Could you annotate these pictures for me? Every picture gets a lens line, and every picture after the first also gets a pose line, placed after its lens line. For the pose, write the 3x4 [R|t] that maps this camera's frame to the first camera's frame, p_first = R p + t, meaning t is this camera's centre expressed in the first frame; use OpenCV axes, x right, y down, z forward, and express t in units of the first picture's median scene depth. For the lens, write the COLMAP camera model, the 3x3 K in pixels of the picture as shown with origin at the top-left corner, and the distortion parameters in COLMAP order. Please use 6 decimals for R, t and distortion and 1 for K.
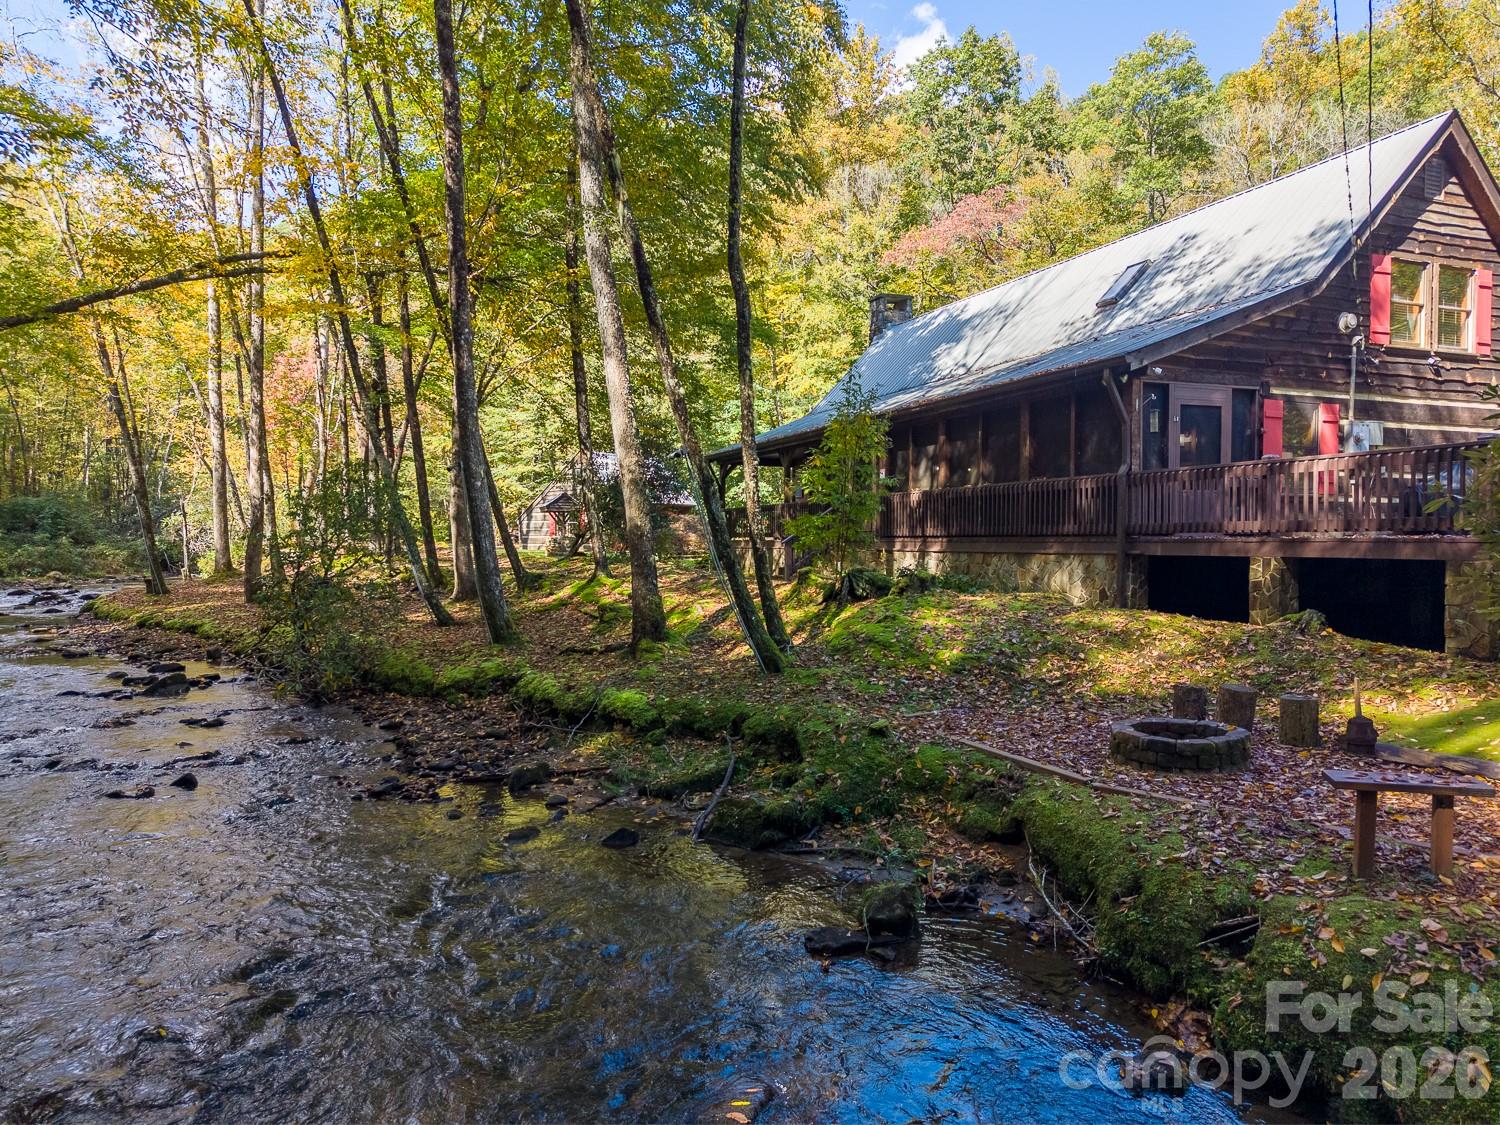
lens RADIAL K [[991.4, 0, 750.0], [0, 991.4, 562.5], [0, 0, 1]] dist [0.056680, -0.074804]
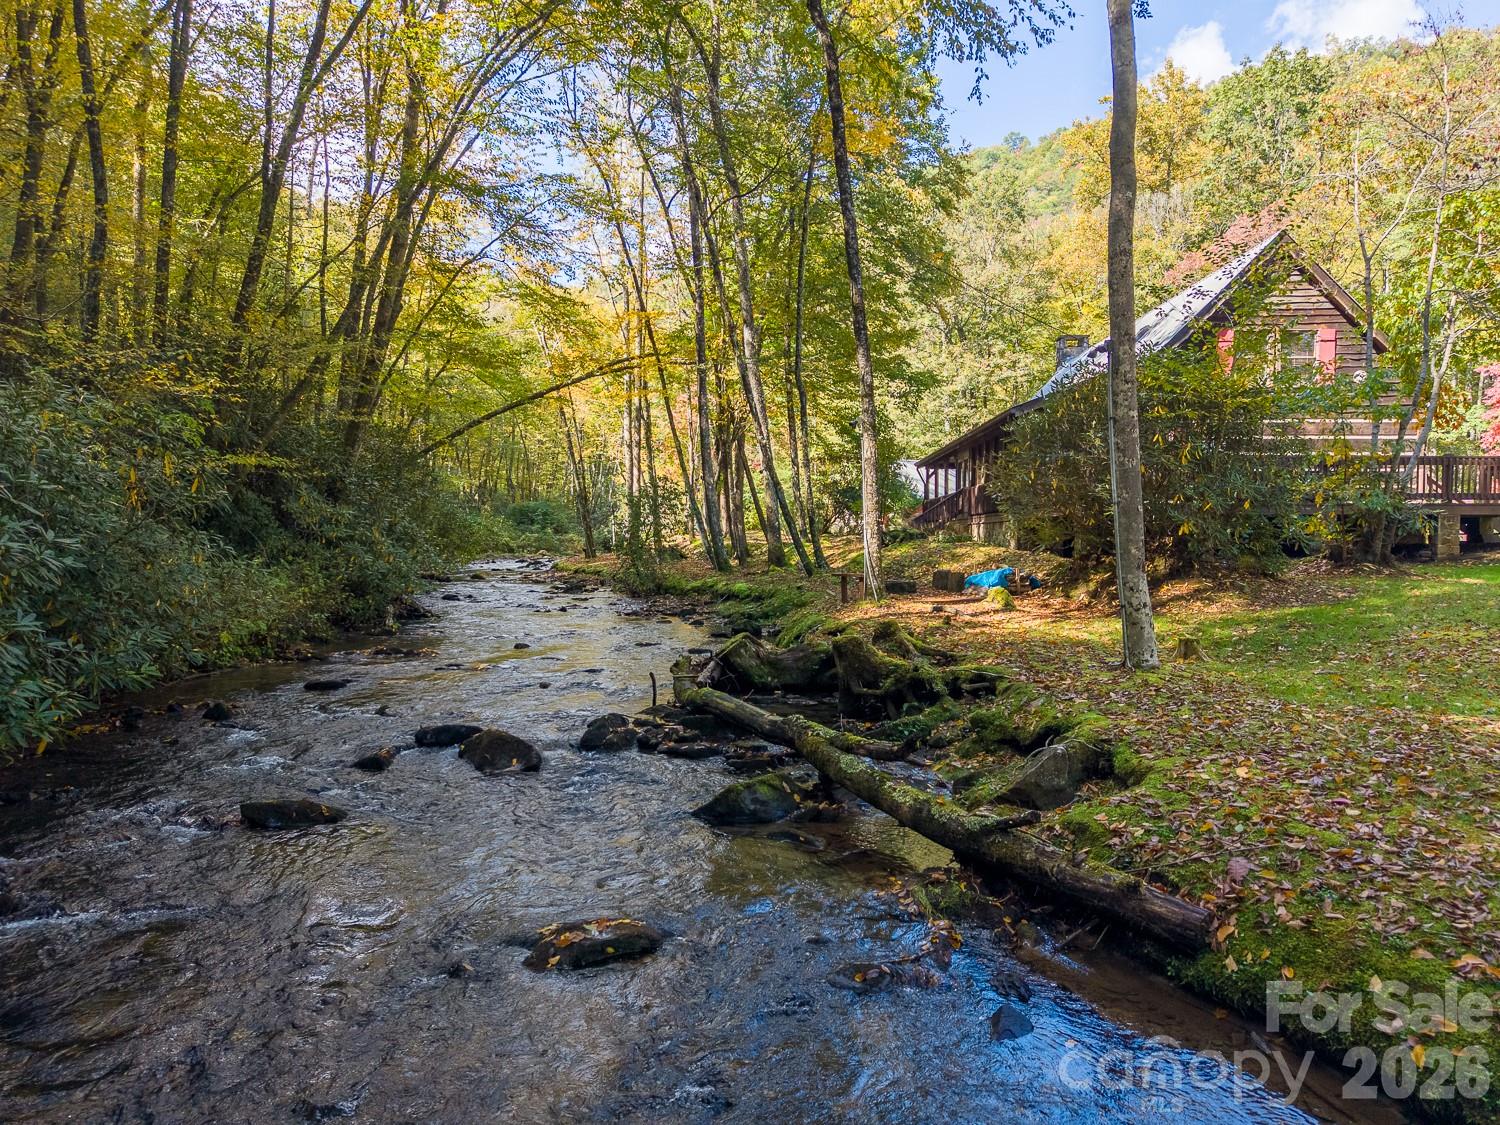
lens RADIAL K [[991.4, 0, 750.0], [0, 991.4, 562.5], [0, 0, 1]] dist [0.056680, -0.074804]
pose [[0.914650, 0.015260, -0.403958, 0.510338], [-0.016635, 0.999862, 0.000106, 0.058765], [0.403903, 0.006622, 0.914778, -0.632320]]
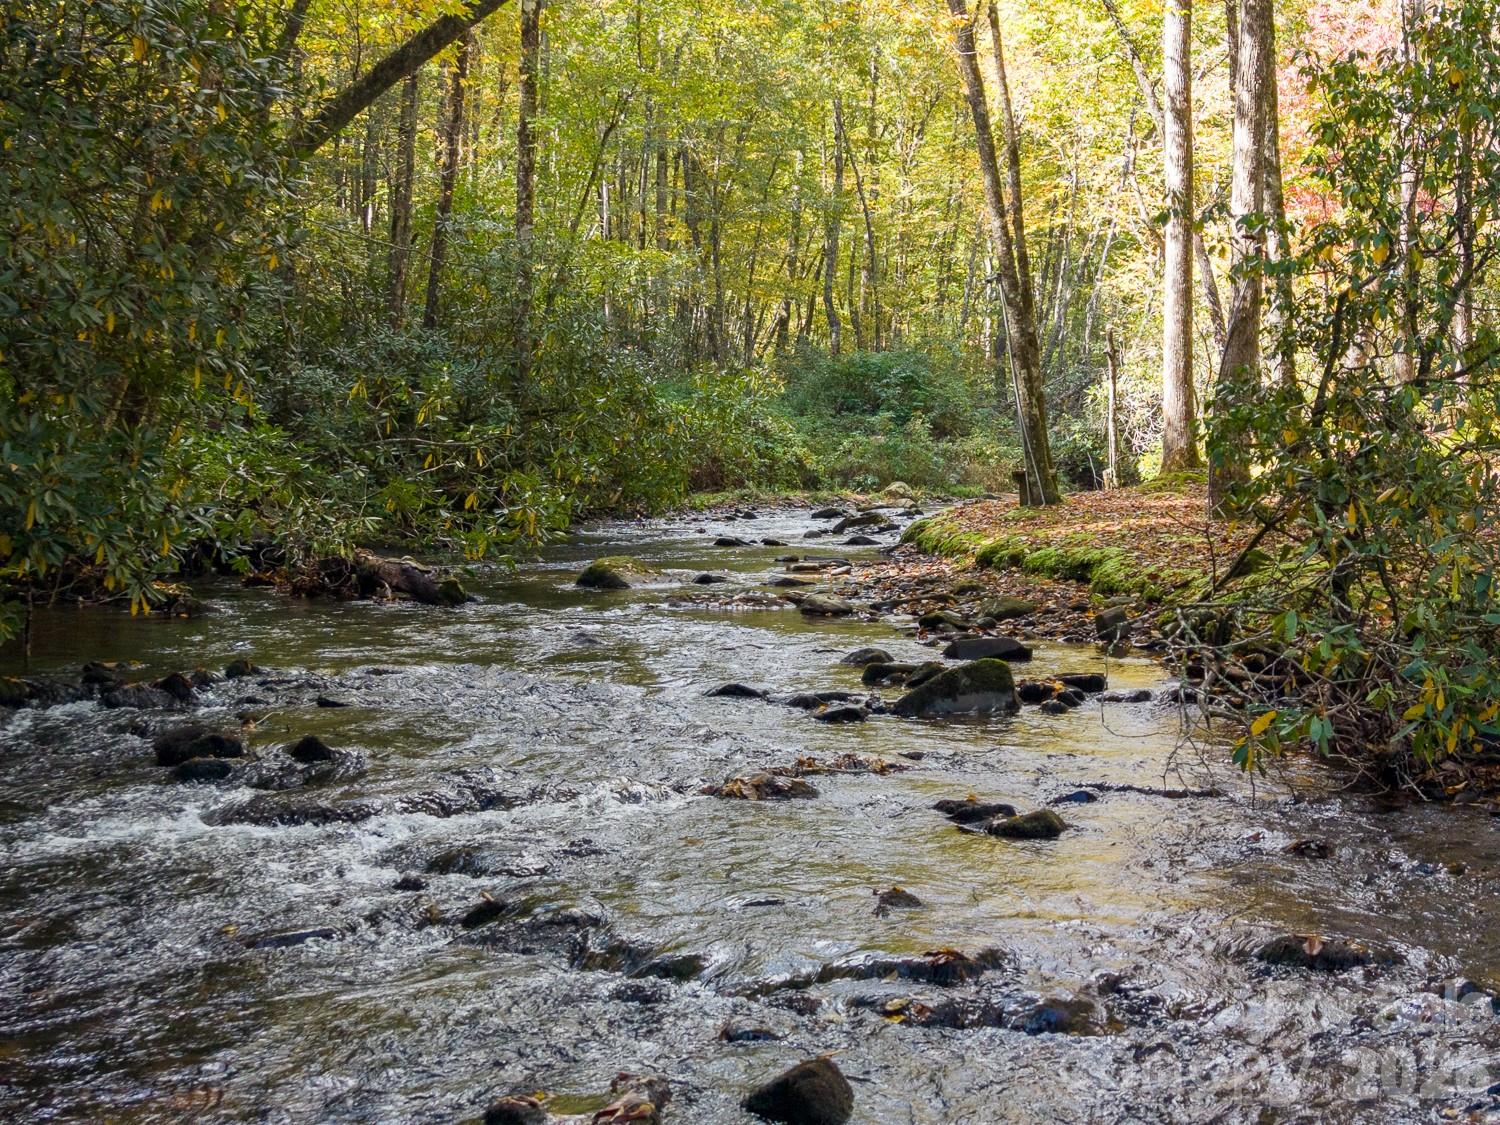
lens RADIAL K [[2005.2, 0, 750.0], [0, 2005.2, 562.5], [0, 0, 1]] dist [0.010146, 0.014879]
pose [[0.757550, 0.040206, -0.651537, -0.183035], [-0.027151, 0.999178, 0.030090, 0.056620], [0.652212, -0.005105, 0.758020, 0.412395]]
